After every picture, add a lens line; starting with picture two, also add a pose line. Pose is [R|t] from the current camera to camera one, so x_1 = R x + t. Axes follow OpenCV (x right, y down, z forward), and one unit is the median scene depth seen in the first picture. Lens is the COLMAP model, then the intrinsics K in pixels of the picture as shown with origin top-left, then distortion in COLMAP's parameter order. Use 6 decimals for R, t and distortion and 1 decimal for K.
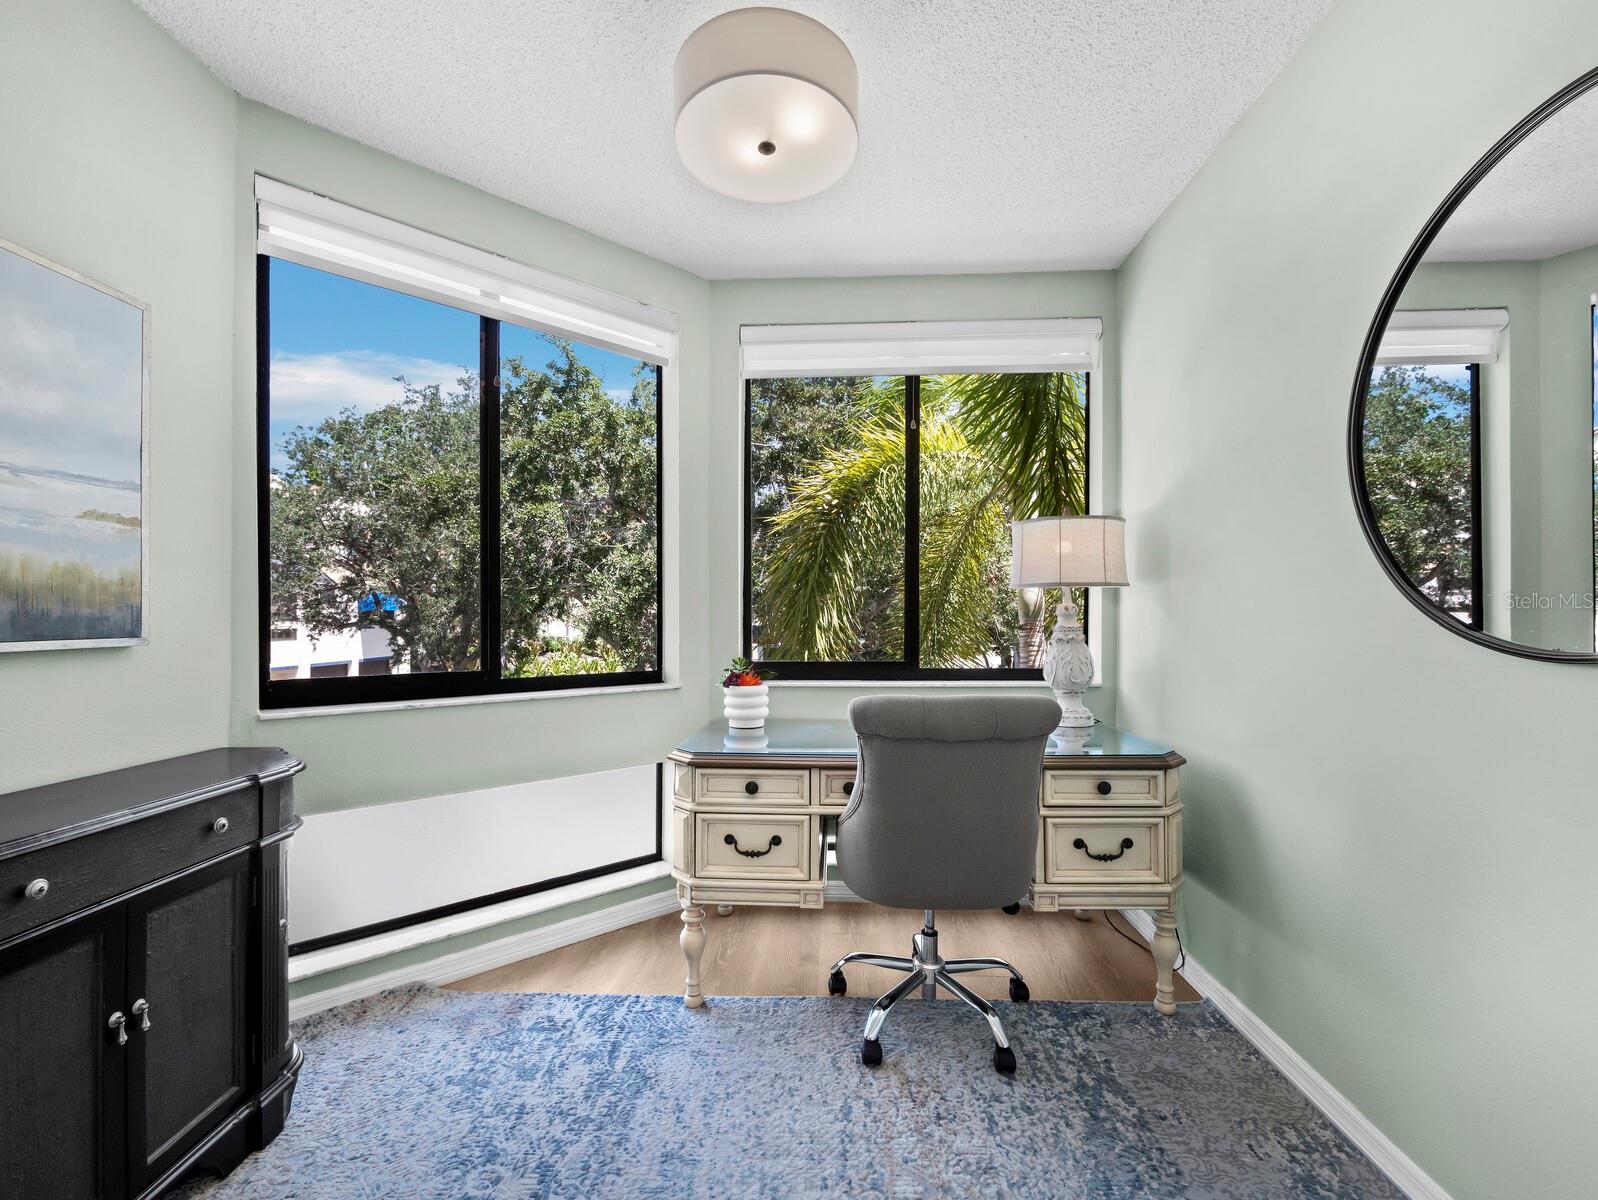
lens RADIAL K [[672.5, 0, 795.6], [0, 672.5, 614.7], [0, 0, 1]] dist [-0.002886, 0.000024]
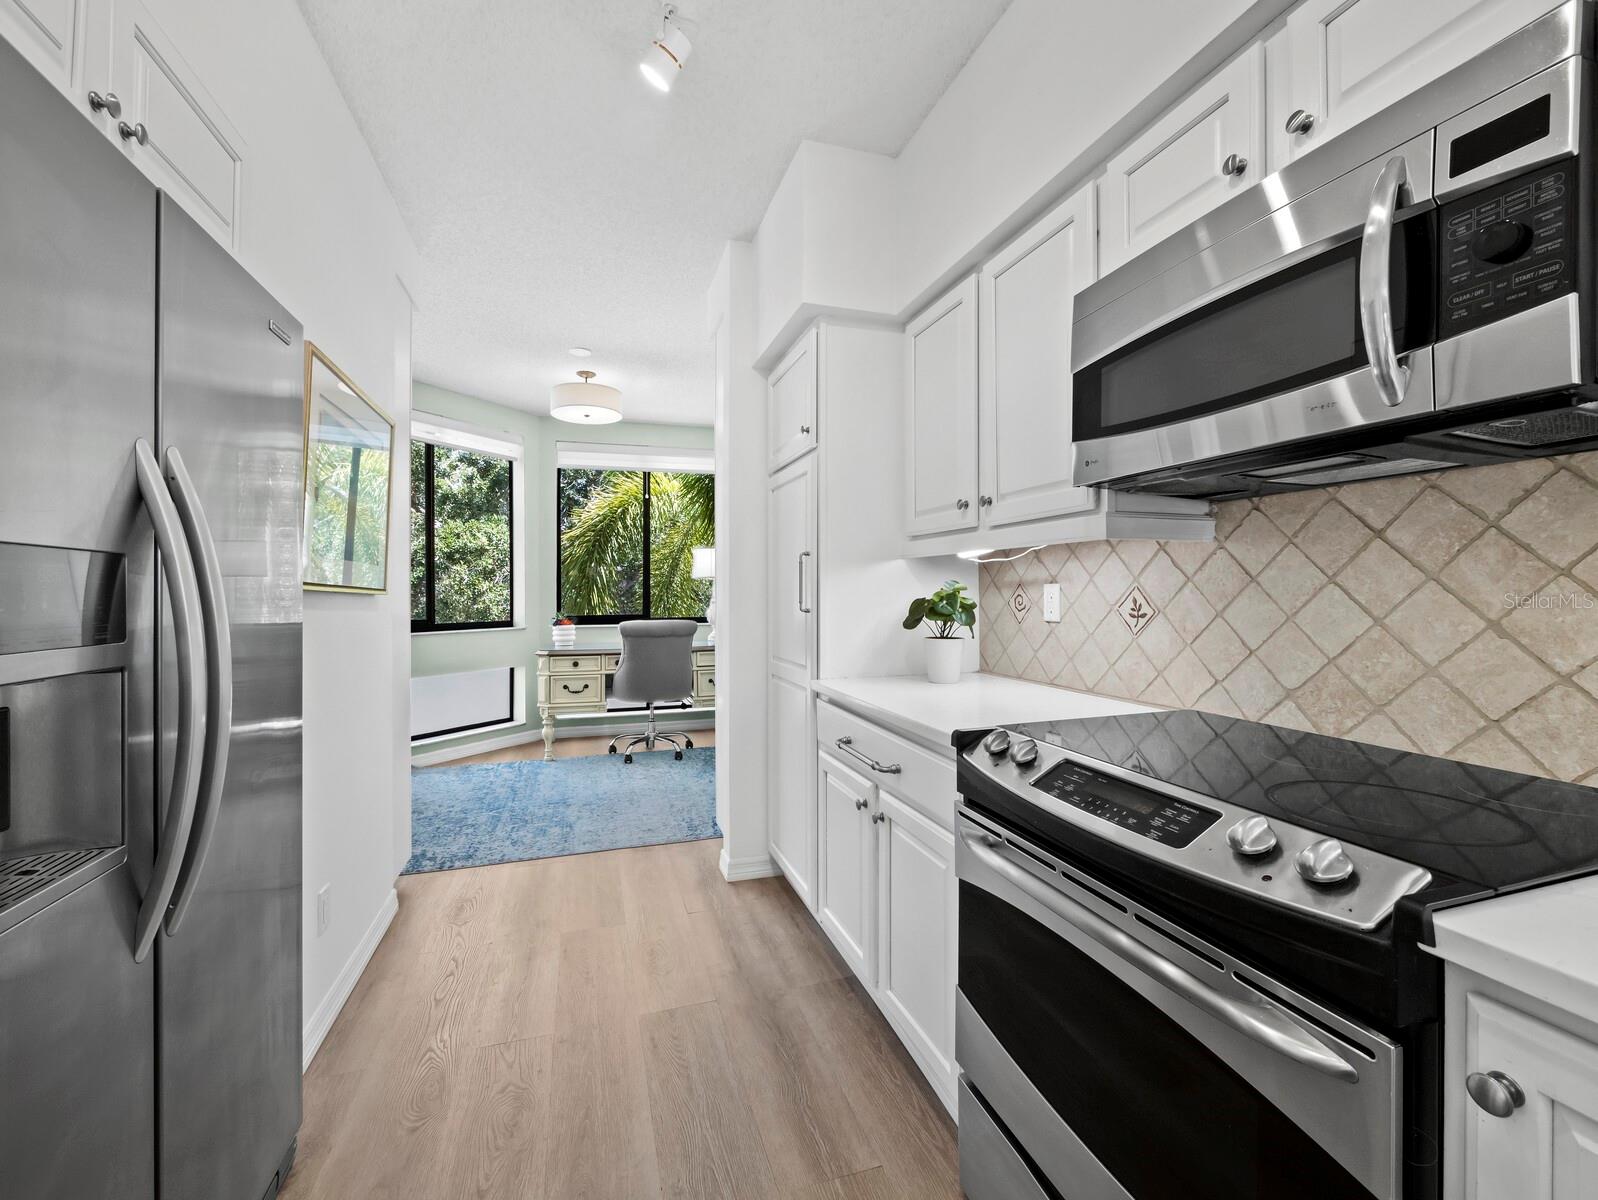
lens RADIAL K [[672.5, 0, 795.6], [0, 672.5, 614.7], [0, 0, 1]] dist [-0.002886, 0.000024]
pose [[0.932646, -0.014773, 0.360491, -0.148554], [0.000868, 0.999250, 0.038703, -0.006623], [-0.360792, -0.035784, 0.931960, -1.143833]]
